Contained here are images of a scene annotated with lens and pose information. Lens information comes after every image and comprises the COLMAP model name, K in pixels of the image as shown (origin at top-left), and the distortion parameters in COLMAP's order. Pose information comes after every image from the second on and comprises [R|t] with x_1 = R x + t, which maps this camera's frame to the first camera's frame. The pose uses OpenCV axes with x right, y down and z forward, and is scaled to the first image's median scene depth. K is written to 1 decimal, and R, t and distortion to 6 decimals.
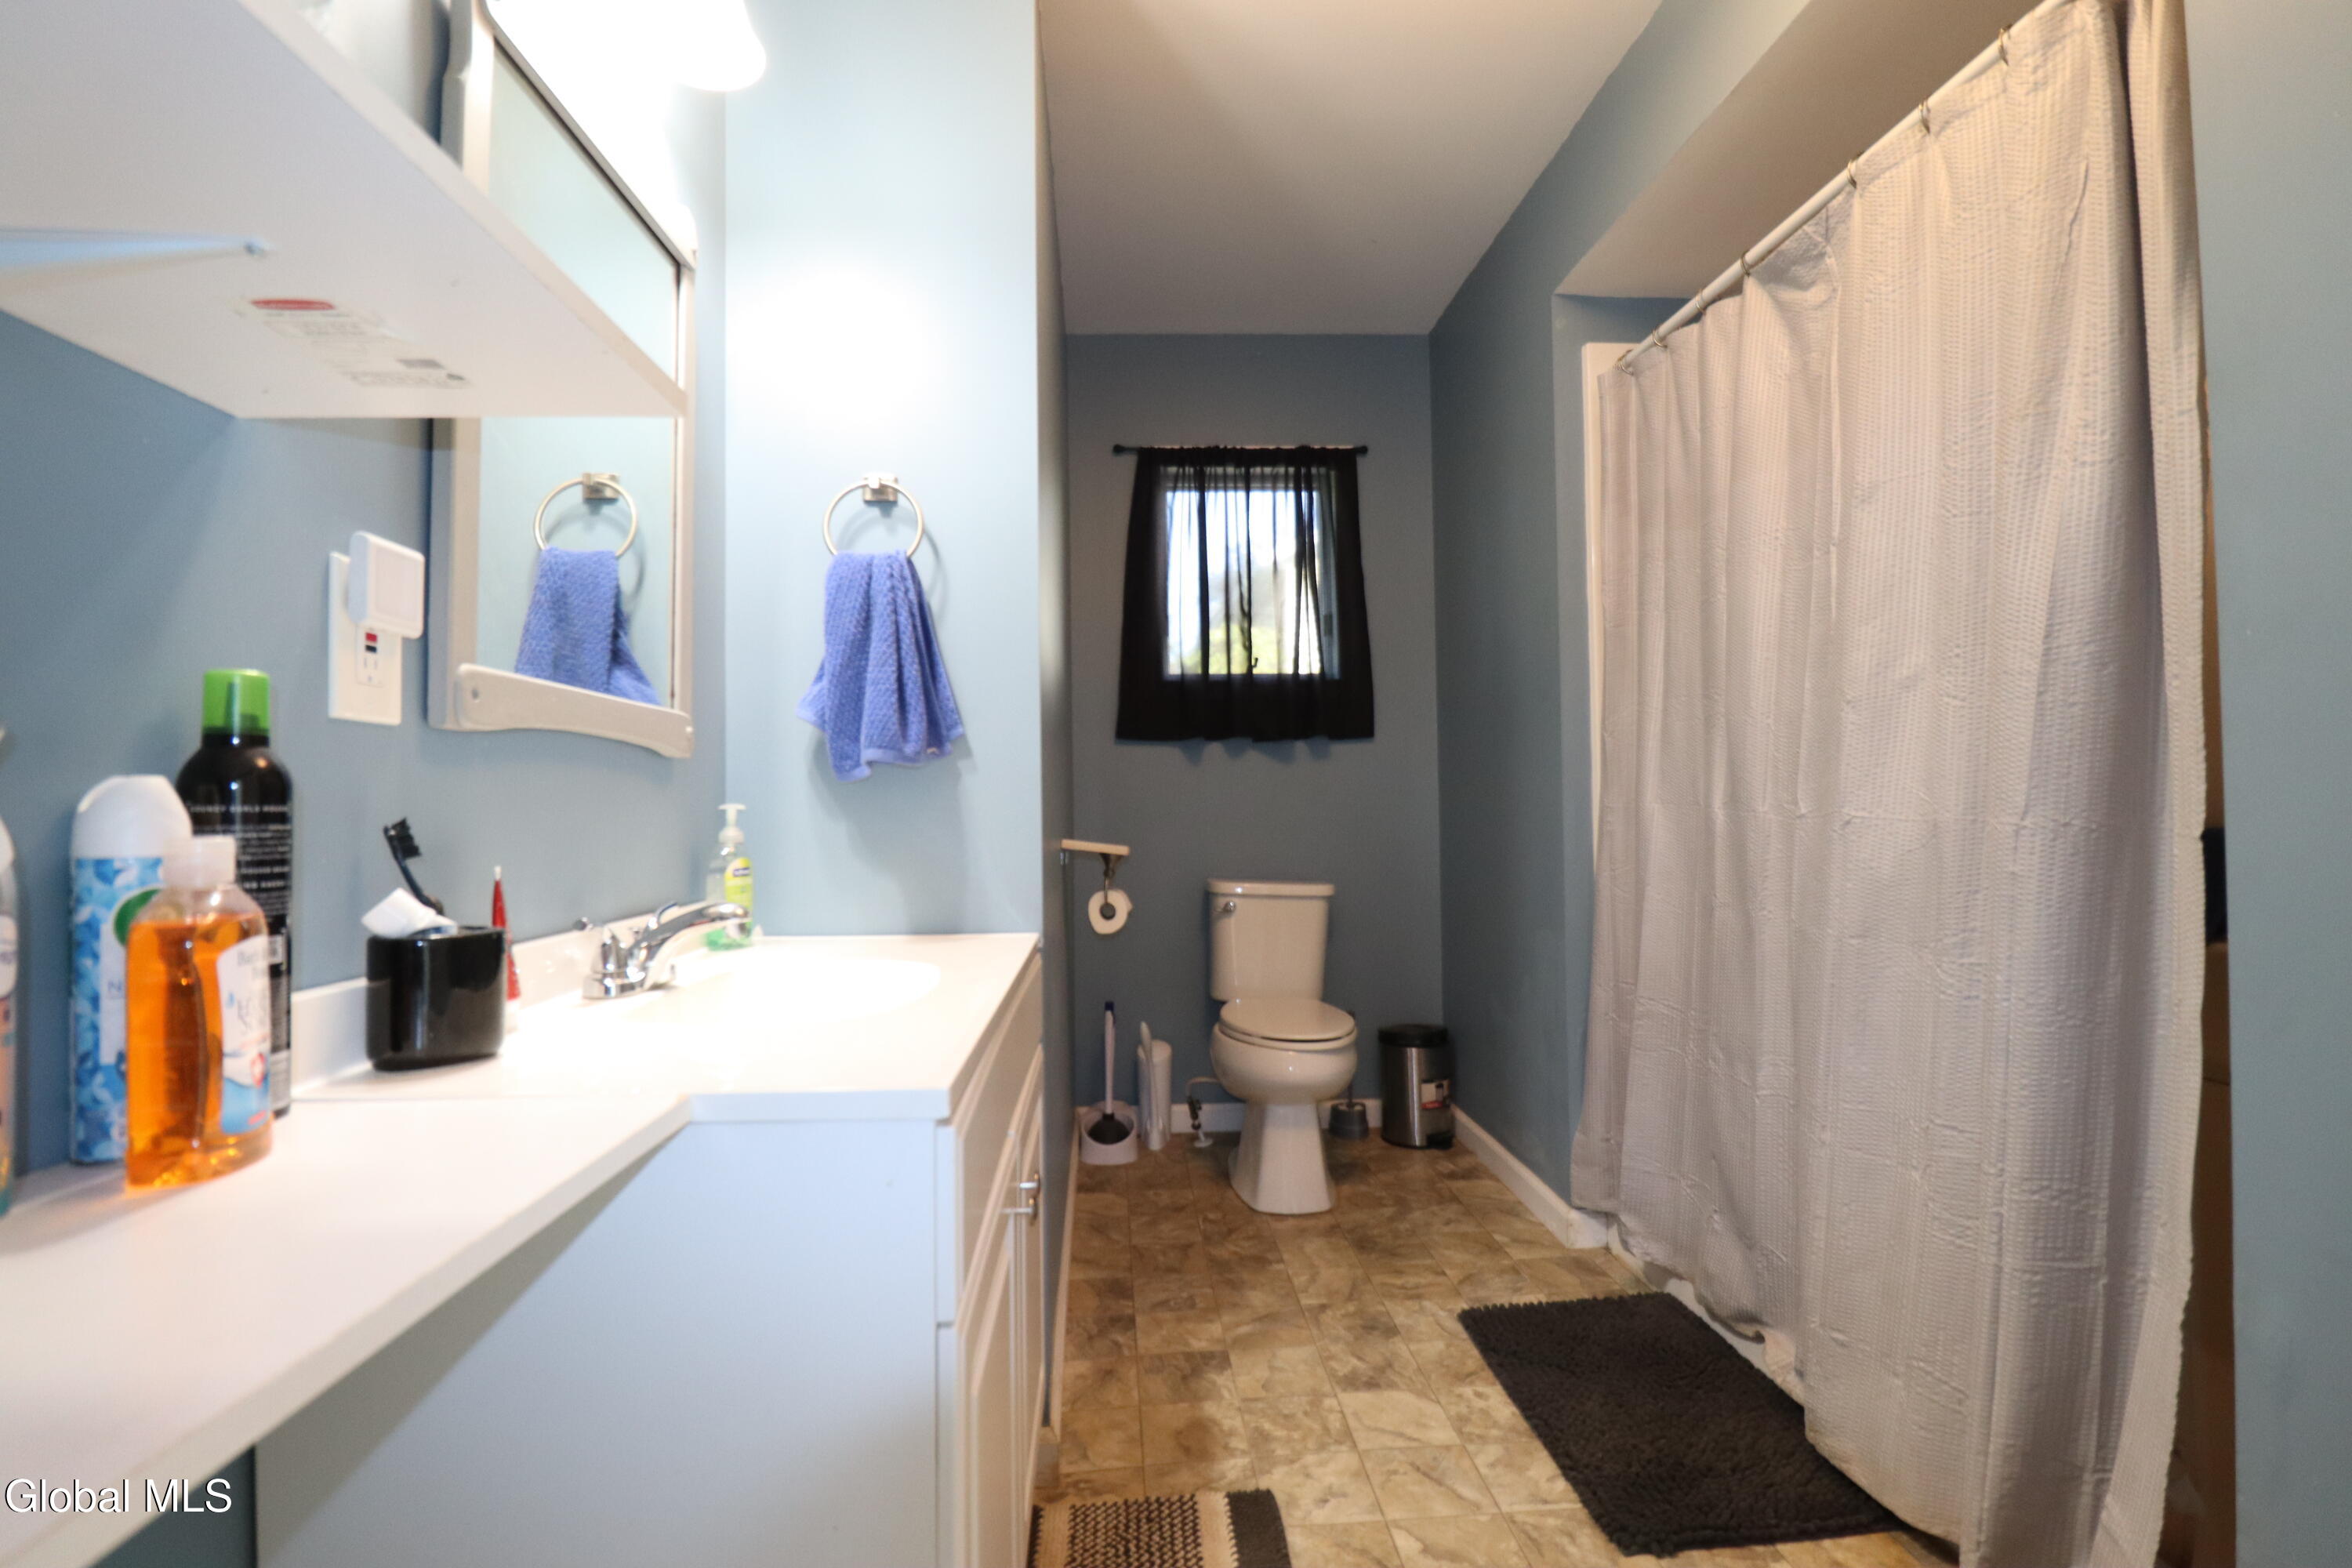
lens RADIAL K [[1086.1, 0, 1165.1], [0, 1086.1, 781.3], [0, 0, 1]] dist [0.001028, -0.015460]
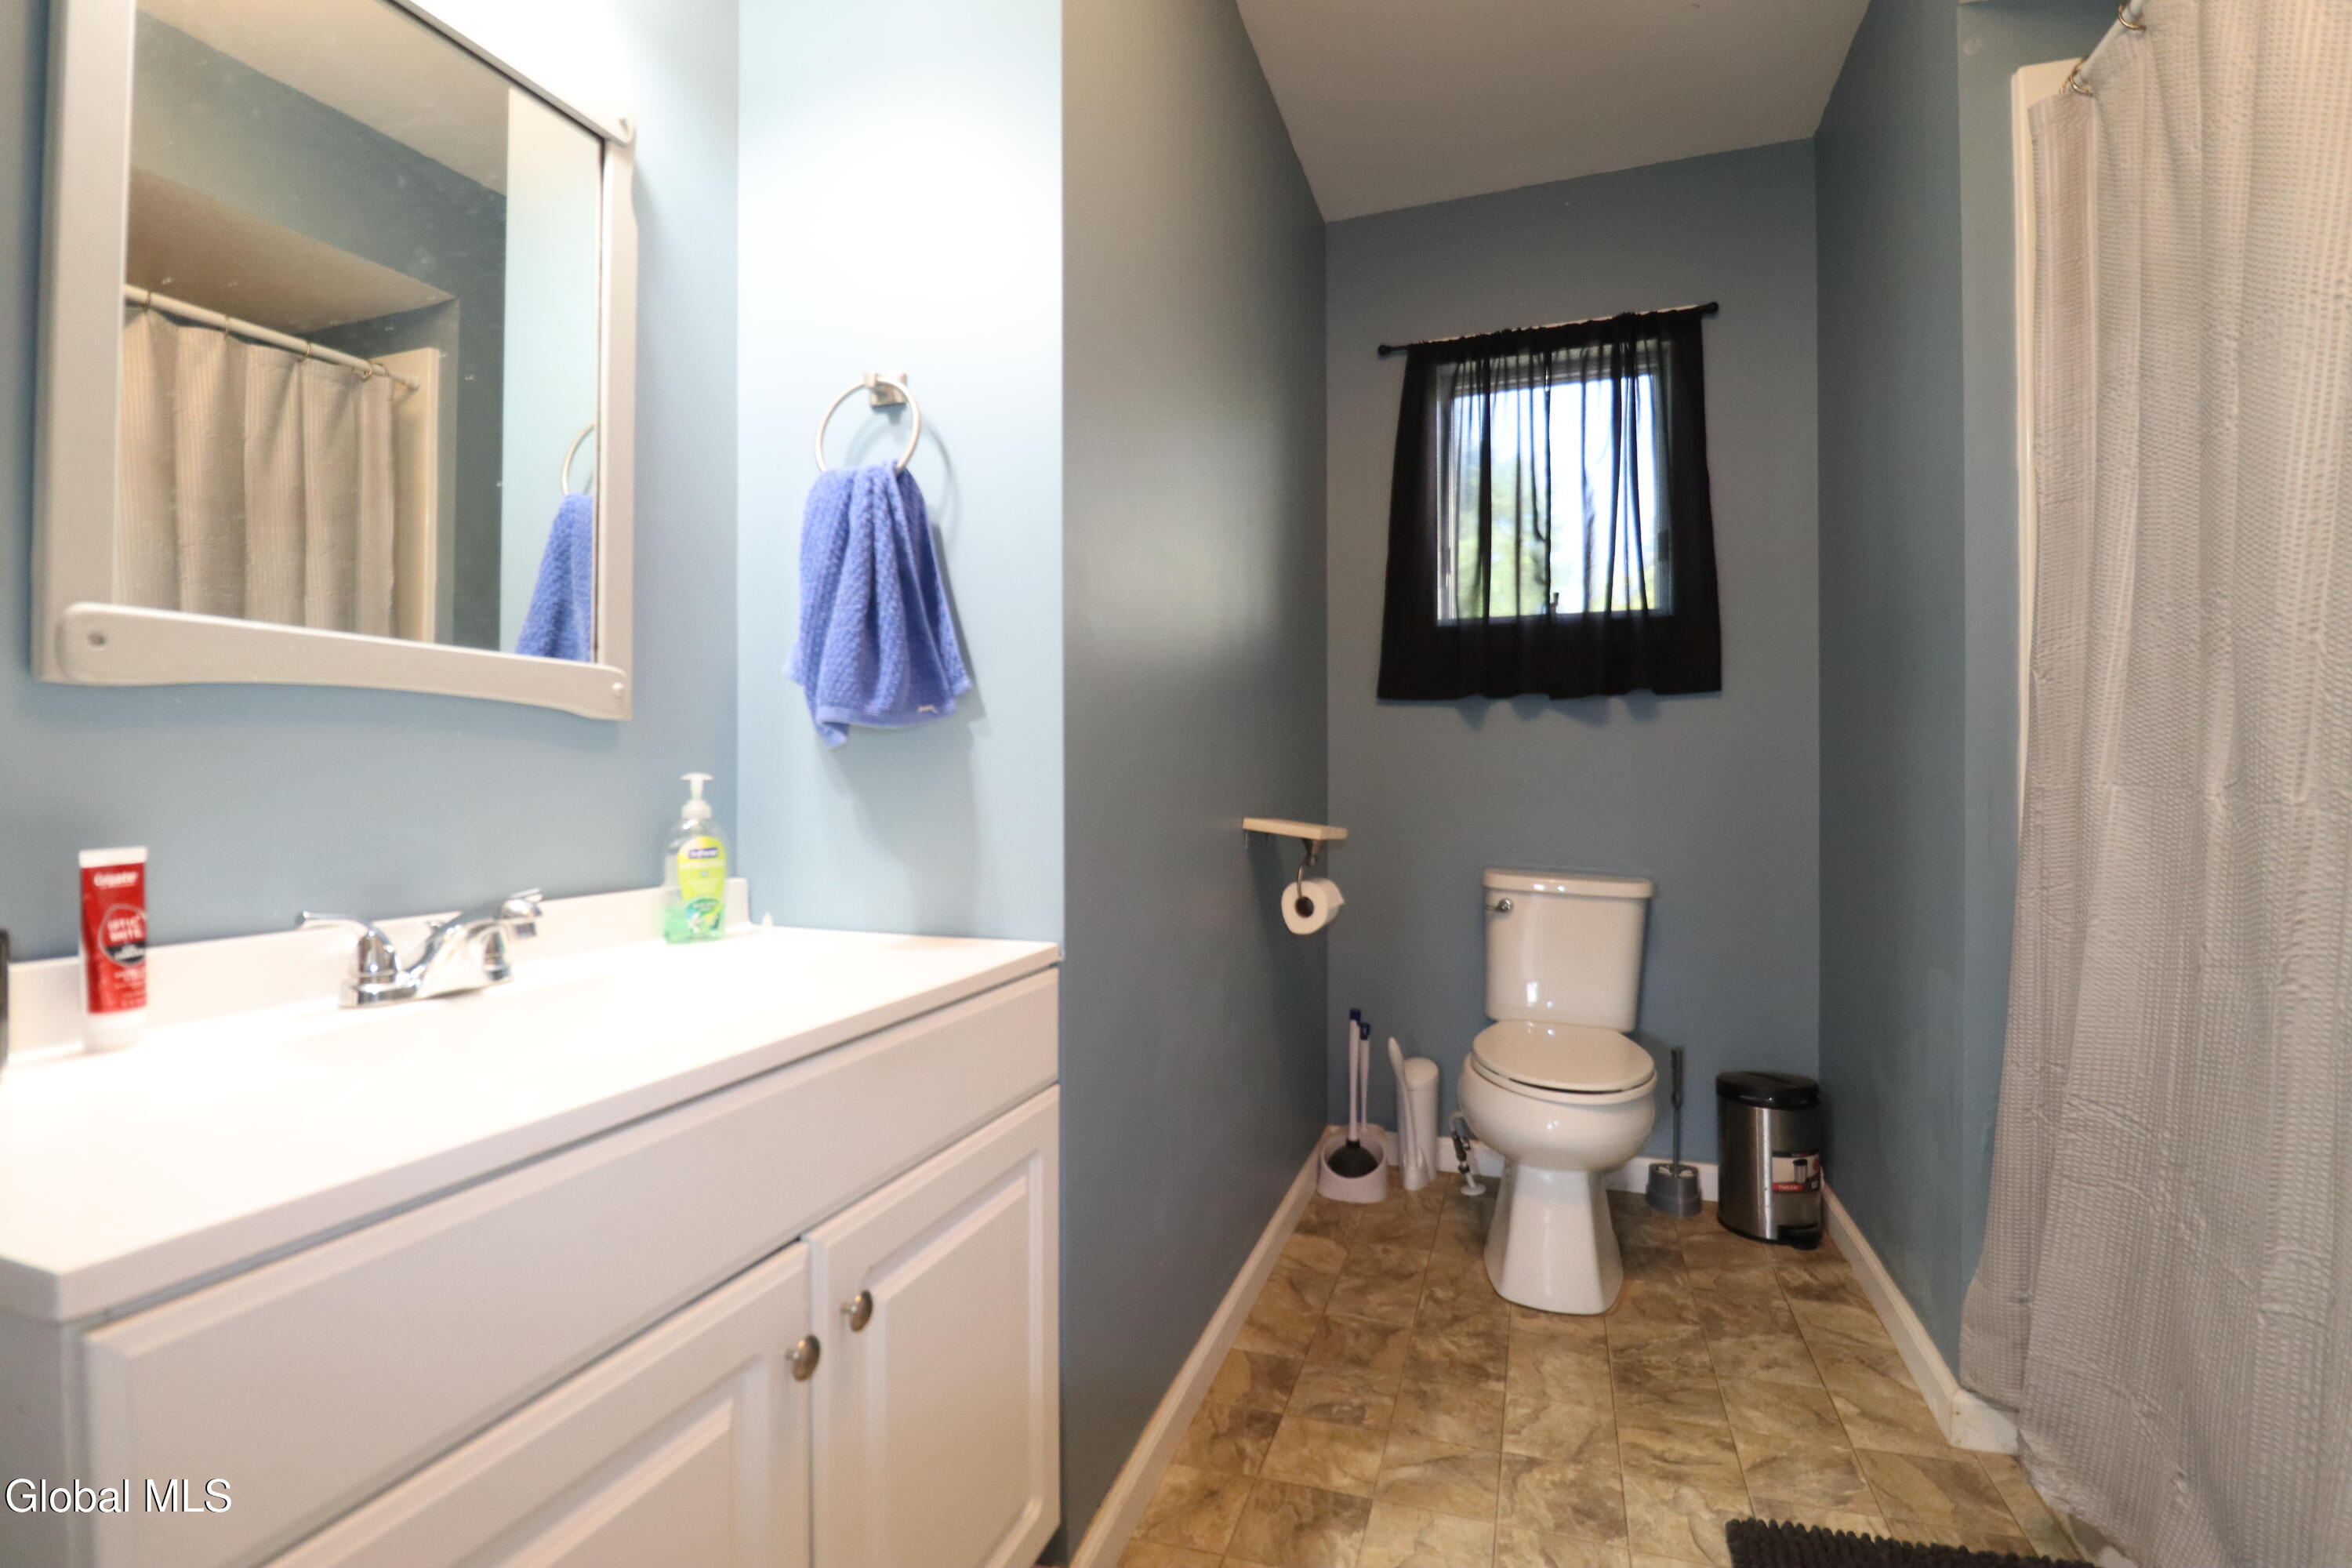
lens RADIAL K [[1084.5, 0, 1176.0], [0, 1084.5, 784.0], [0, 0, 1]] dist [0.002081, -0.015351]
pose [[0.927216, 0.012392, -0.374322, 0.169379], [-0.000871, 0.999521, 0.030932, 0.001459], [0.374526, -0.028355, 0.926783, 0.215515]]
